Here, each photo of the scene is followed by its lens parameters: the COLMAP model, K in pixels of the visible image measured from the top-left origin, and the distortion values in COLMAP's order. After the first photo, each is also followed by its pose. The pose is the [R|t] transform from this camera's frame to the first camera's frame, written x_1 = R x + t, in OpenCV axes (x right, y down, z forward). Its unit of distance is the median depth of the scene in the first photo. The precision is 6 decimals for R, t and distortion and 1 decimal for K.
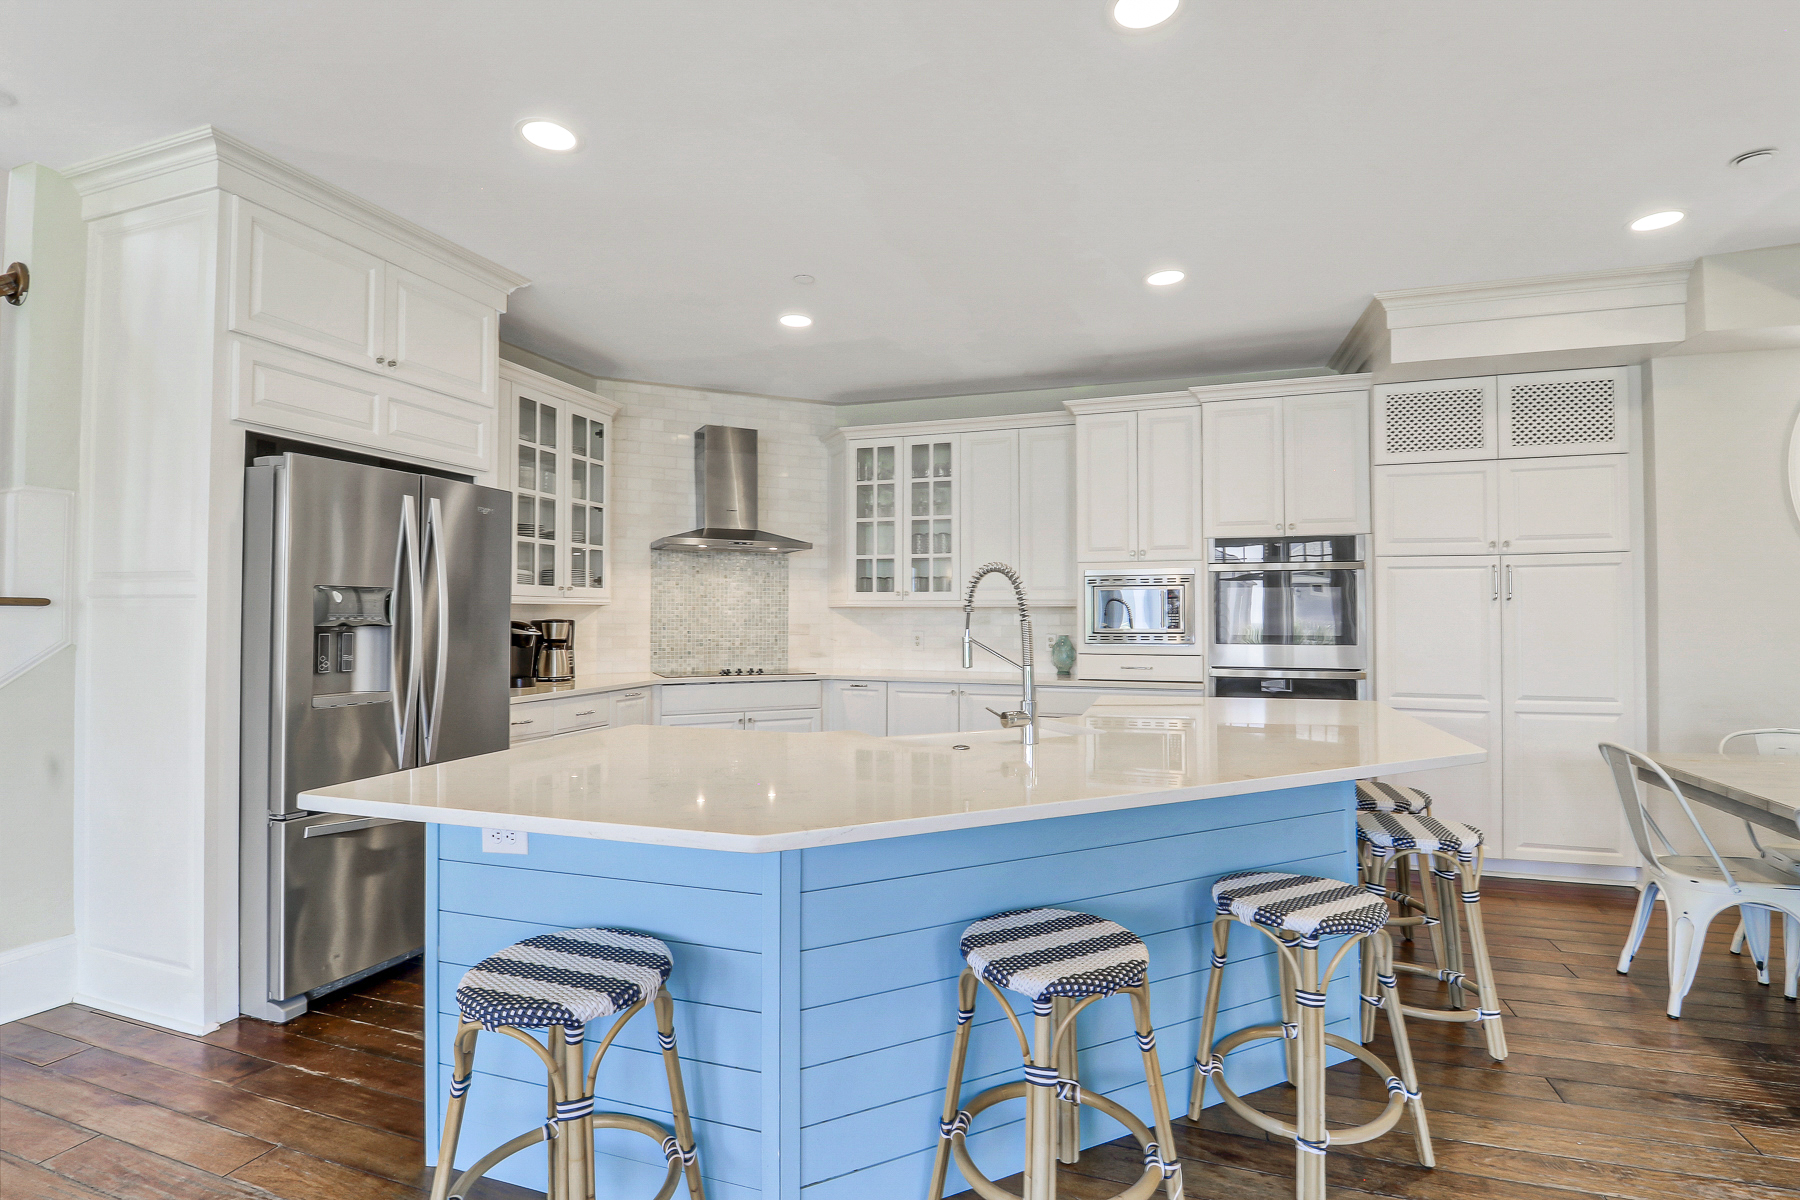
lens RADIAL K [[843.1, 0, 900.0], [0, 843.1, 600.0], [0, 0, 1]] dist [-0.002666, -0.008385]
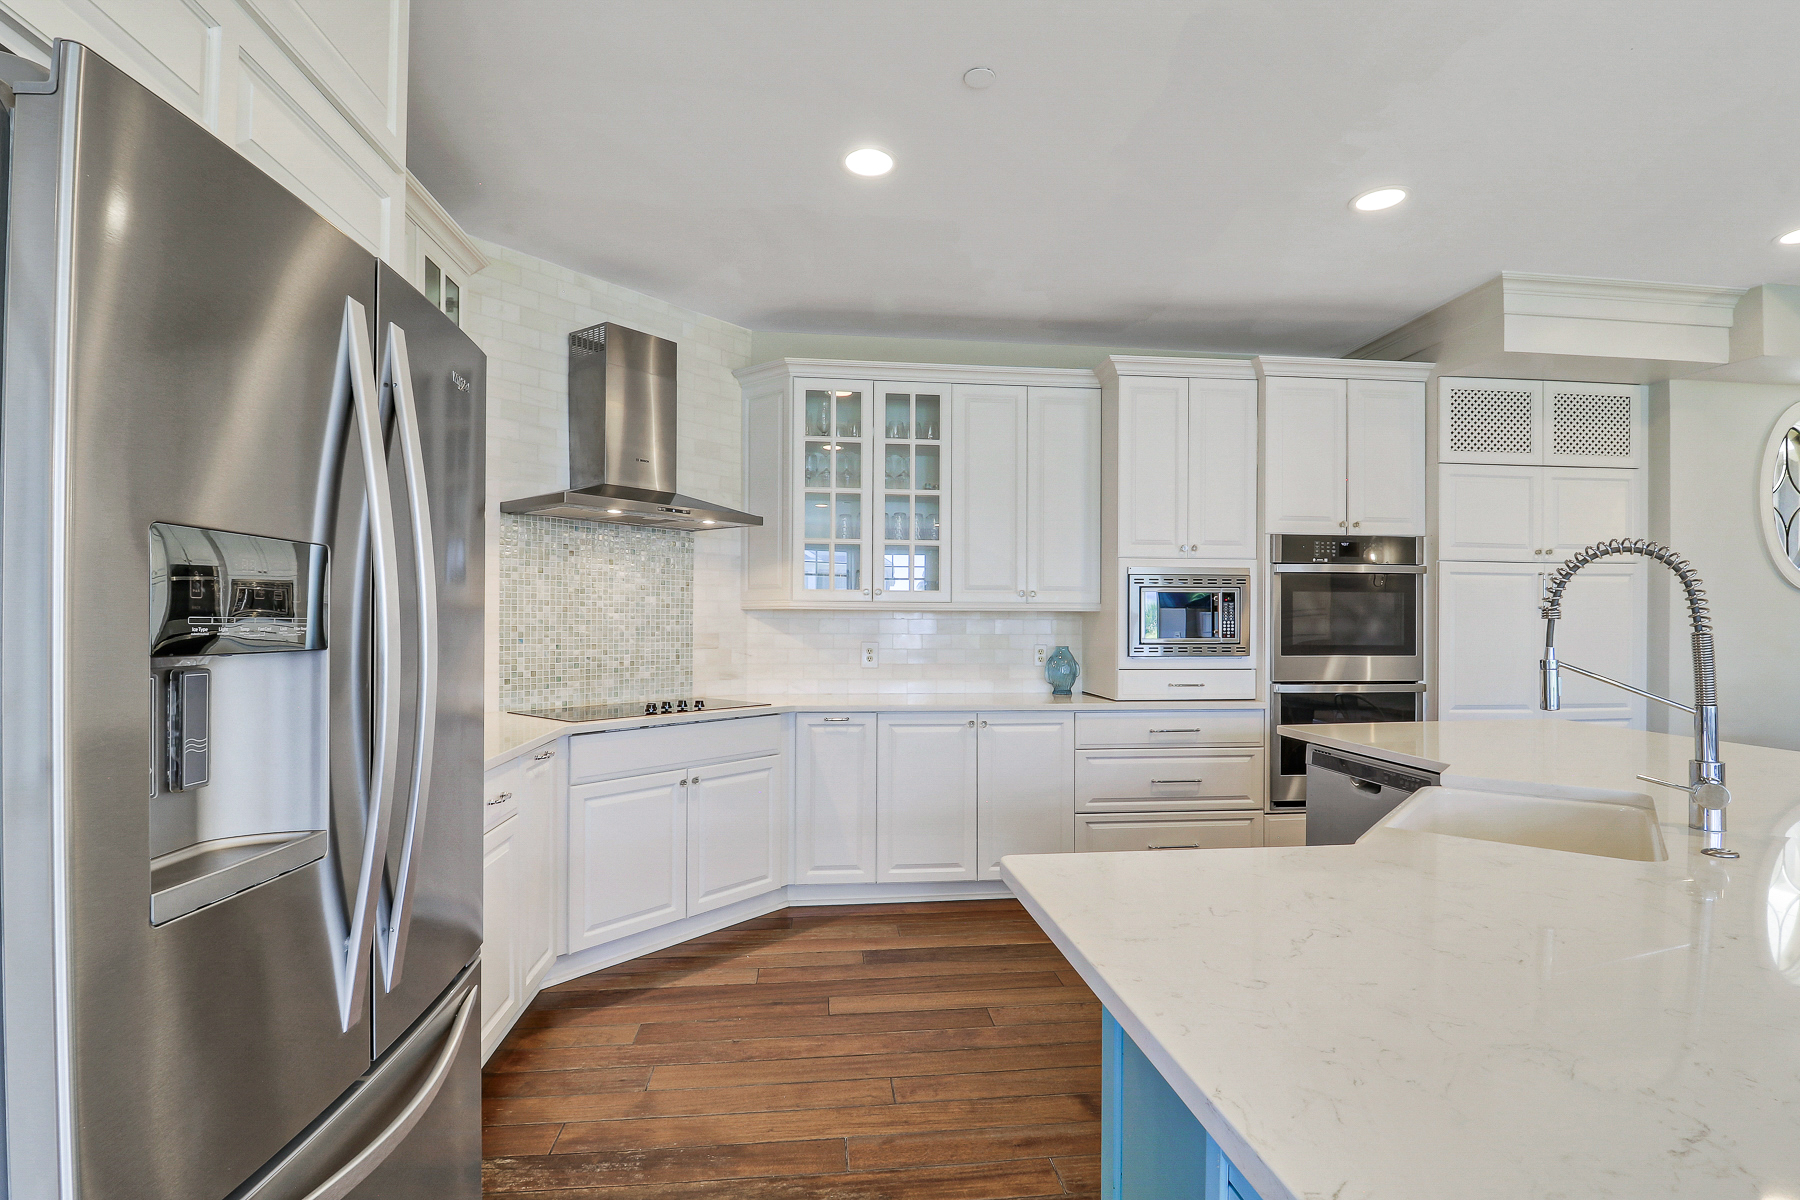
lens RADIAL K [[824.8, 0, 795.5], [0, 824.8, 616.0], [0, 0, 1]] dist [0.000365, -0.006218]
pose [[0.906288, 0.004956, 0.422632, -0.372960], [-0.011862, 0.999836, 0.013712, 0.004390], [-0.422495, -0.017440, 0.906197, 0.377231]]
